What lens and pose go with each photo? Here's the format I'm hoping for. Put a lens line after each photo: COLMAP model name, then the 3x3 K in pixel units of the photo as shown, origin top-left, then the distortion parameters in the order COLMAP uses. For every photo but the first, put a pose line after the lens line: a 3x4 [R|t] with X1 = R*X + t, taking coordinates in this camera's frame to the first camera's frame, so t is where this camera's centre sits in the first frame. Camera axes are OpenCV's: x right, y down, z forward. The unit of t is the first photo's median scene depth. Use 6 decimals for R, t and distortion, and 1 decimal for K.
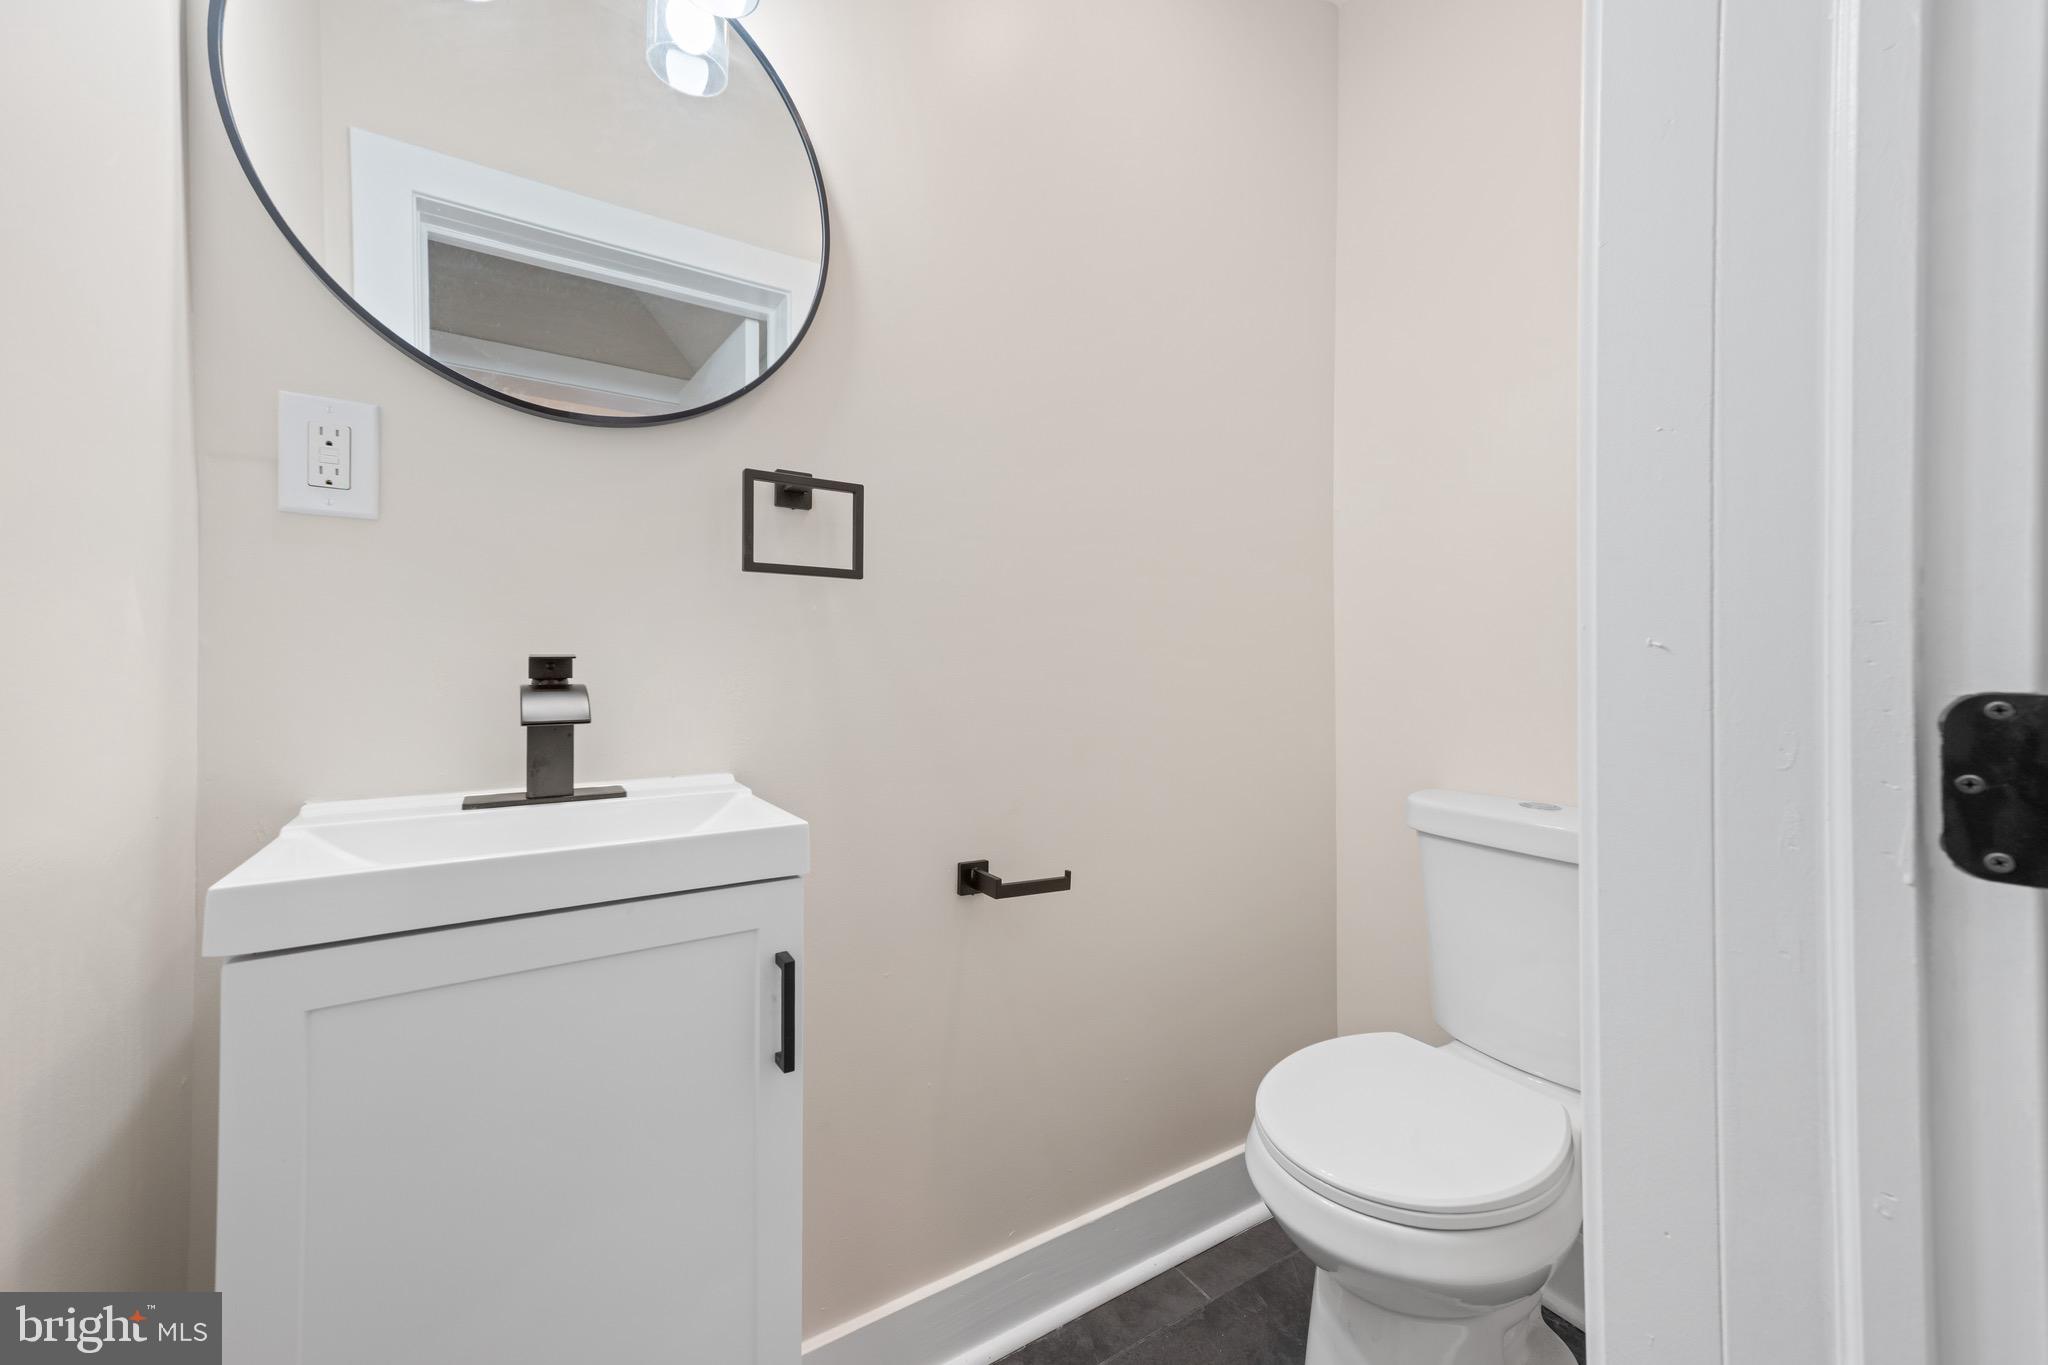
lens RADIAL K [[807.1, 0, 1030.9], [0, 807.1, 672.8], [0, 0, 1]] dist [0.017673, 0.000503]
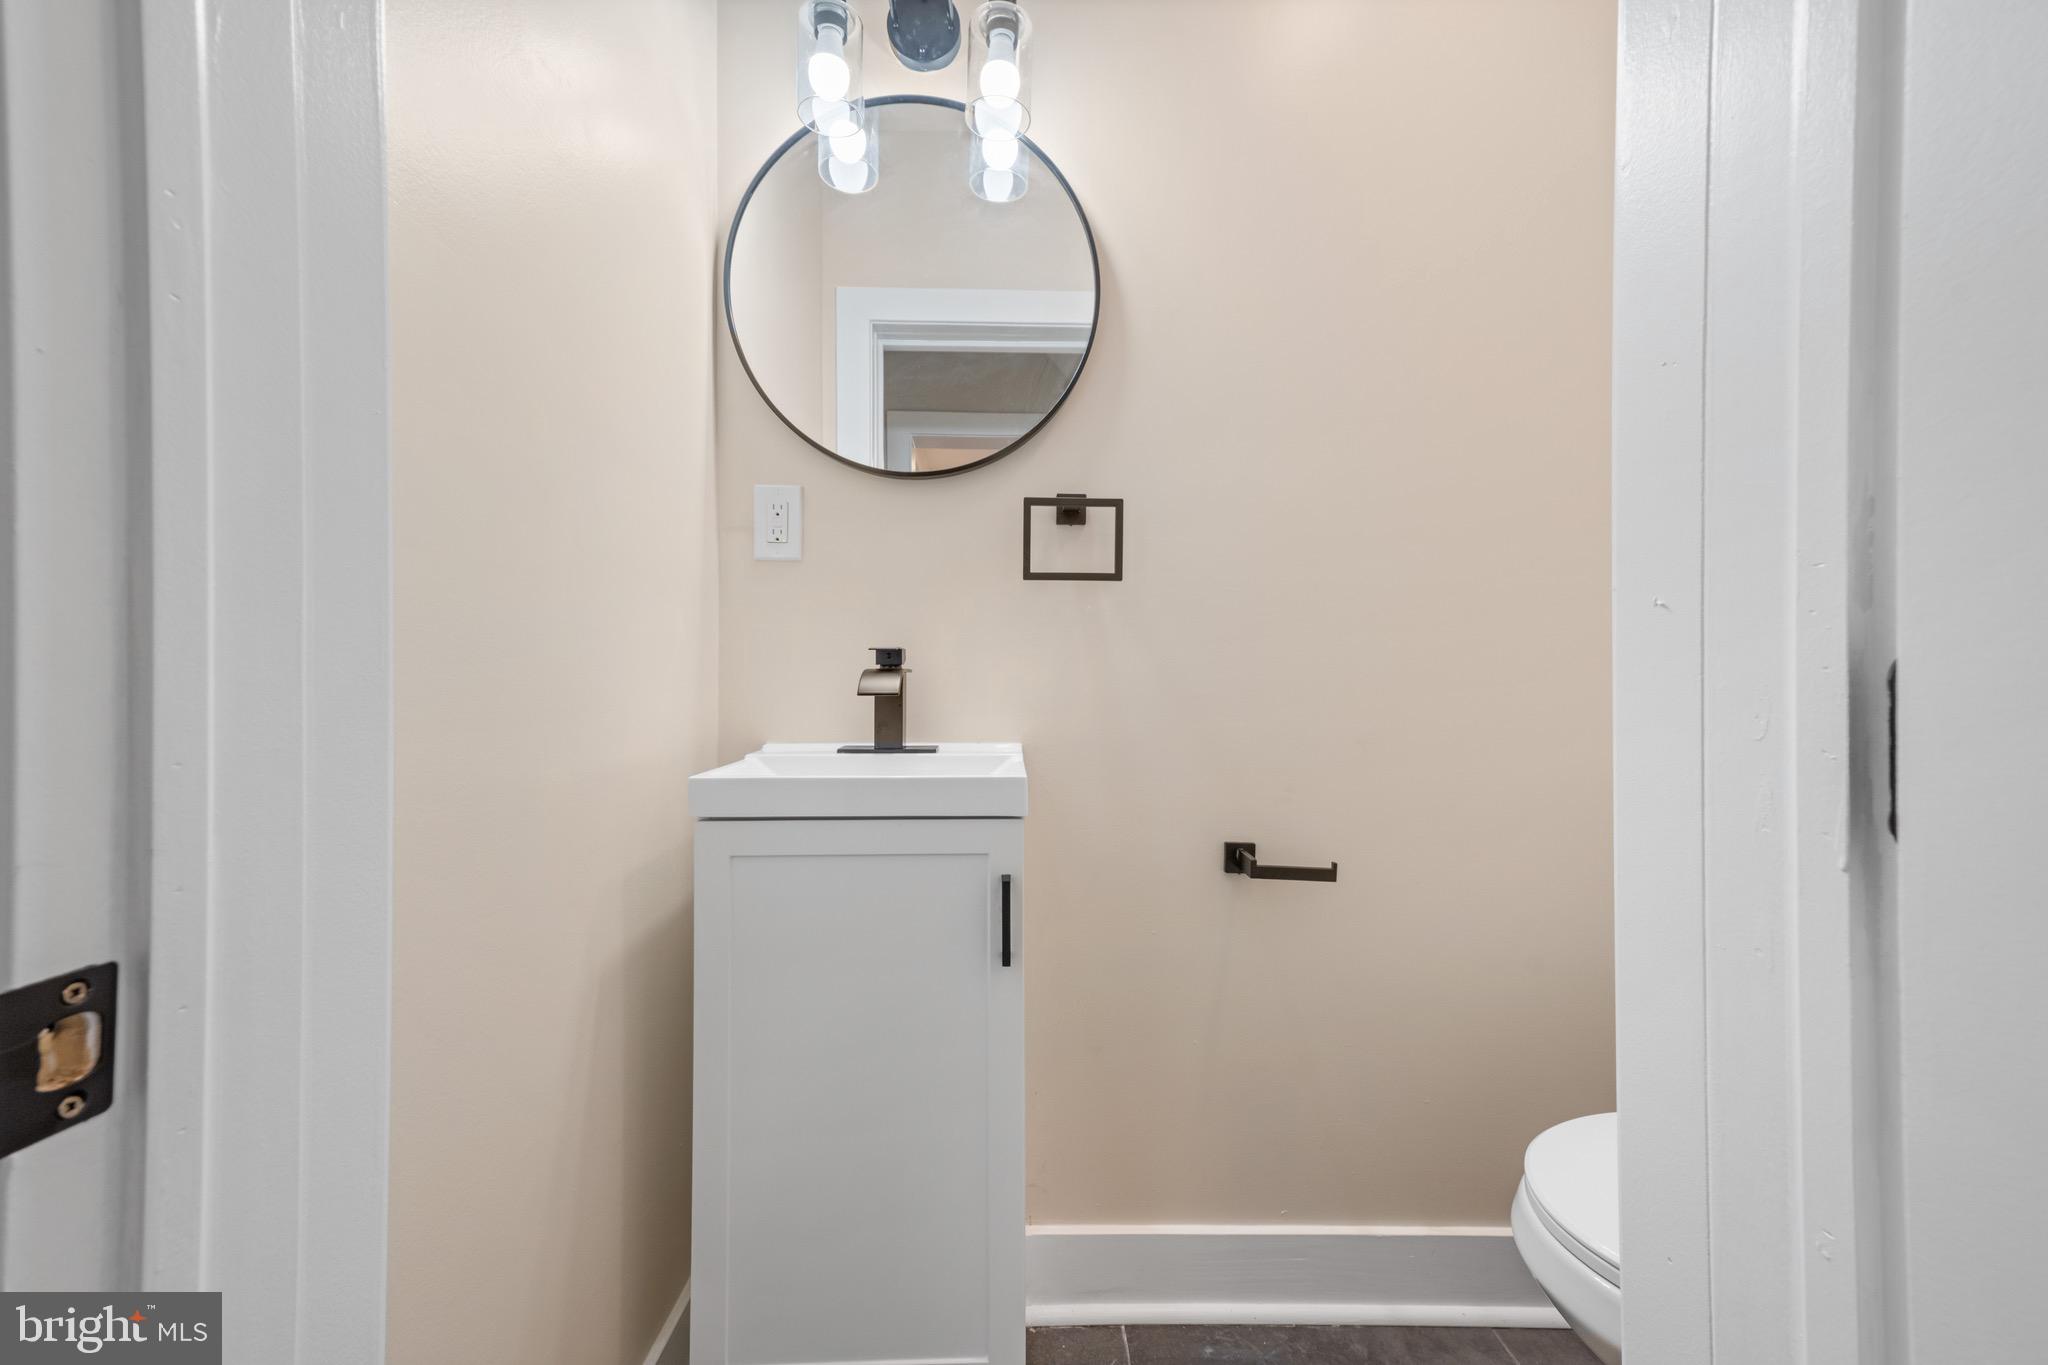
lens RADIAL K [[807.1, 0, 1011.6], [0, 807.1, 679.3], [0, 0, 1]] dist [0.017673, 0.000503]
pose [[0.849109, 0.007496, -0.528164, 0.287262], [-0.006307, 0.999972, 0.004052, 0.022426], [0.528180, -0.000109, 0.849133, -0.064953]]
